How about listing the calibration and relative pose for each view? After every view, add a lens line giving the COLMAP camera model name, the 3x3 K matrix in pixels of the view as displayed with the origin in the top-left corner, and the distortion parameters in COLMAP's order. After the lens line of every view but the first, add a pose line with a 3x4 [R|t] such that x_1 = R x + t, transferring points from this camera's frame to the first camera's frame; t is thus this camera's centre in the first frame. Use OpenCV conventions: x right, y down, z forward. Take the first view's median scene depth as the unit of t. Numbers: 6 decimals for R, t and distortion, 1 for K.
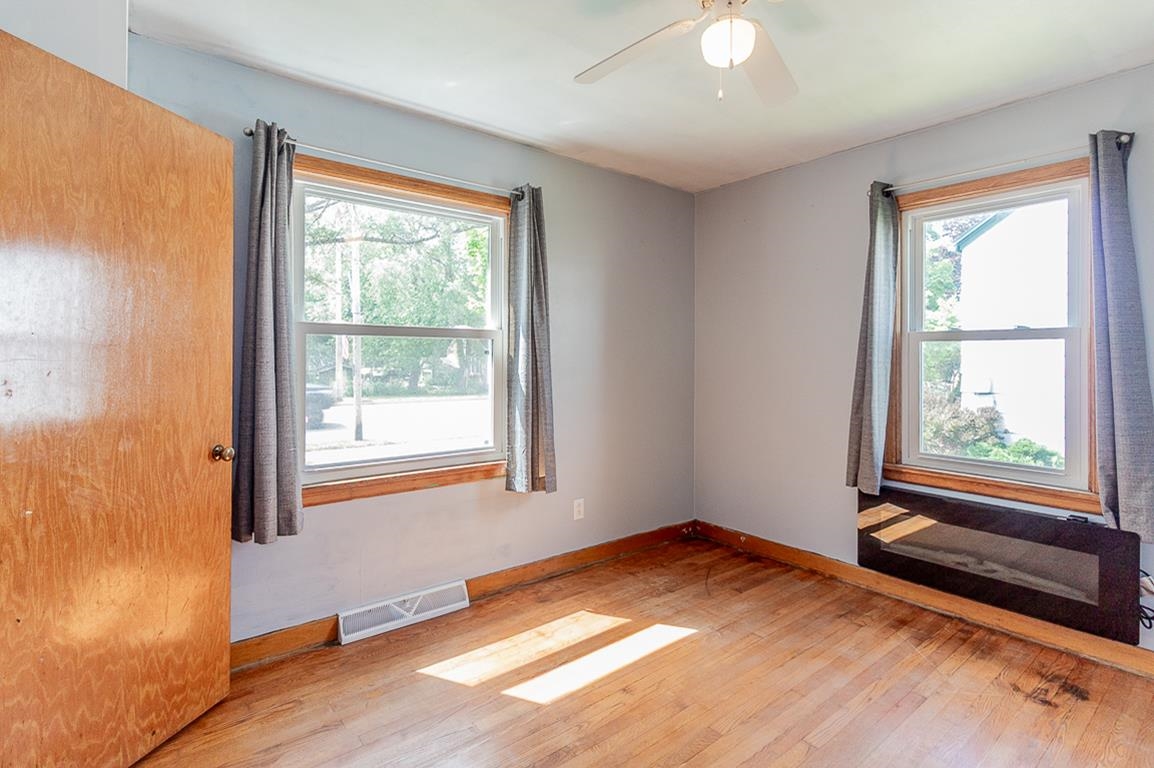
lens RADIAL K [[555.9, 0, 562.0], [0, 555.9, 372.8], [0, 0, 1]] dist [0.000278, 0.001089]
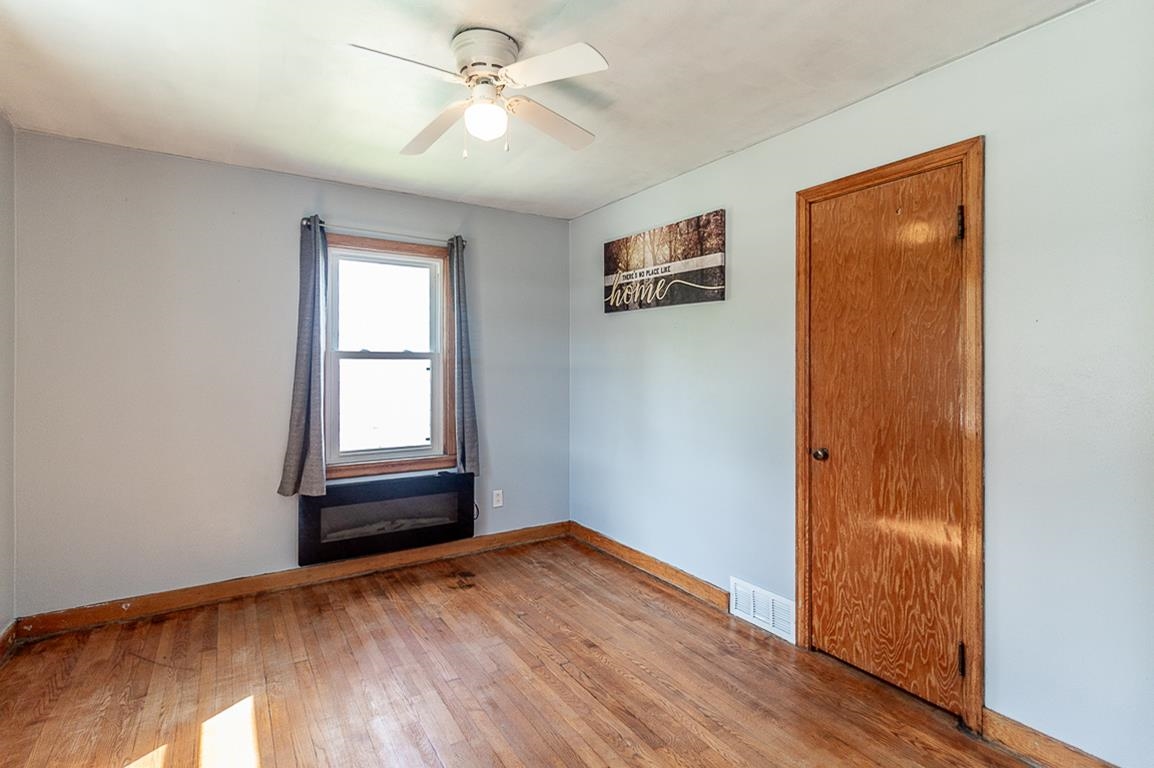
lens RADIAL K [[555.9, 0, 577.4], [0, 555.9, 381.3], [0, 0, 1]] dist [0.000278, 0.001089]
pose [[0.097551, -0.030638, 0.994759, -0.516430], [0.028158, 0.999211, 0.028014, -0.028775], [-0.994832, 0.025278, 0.098337, 0.384586]]
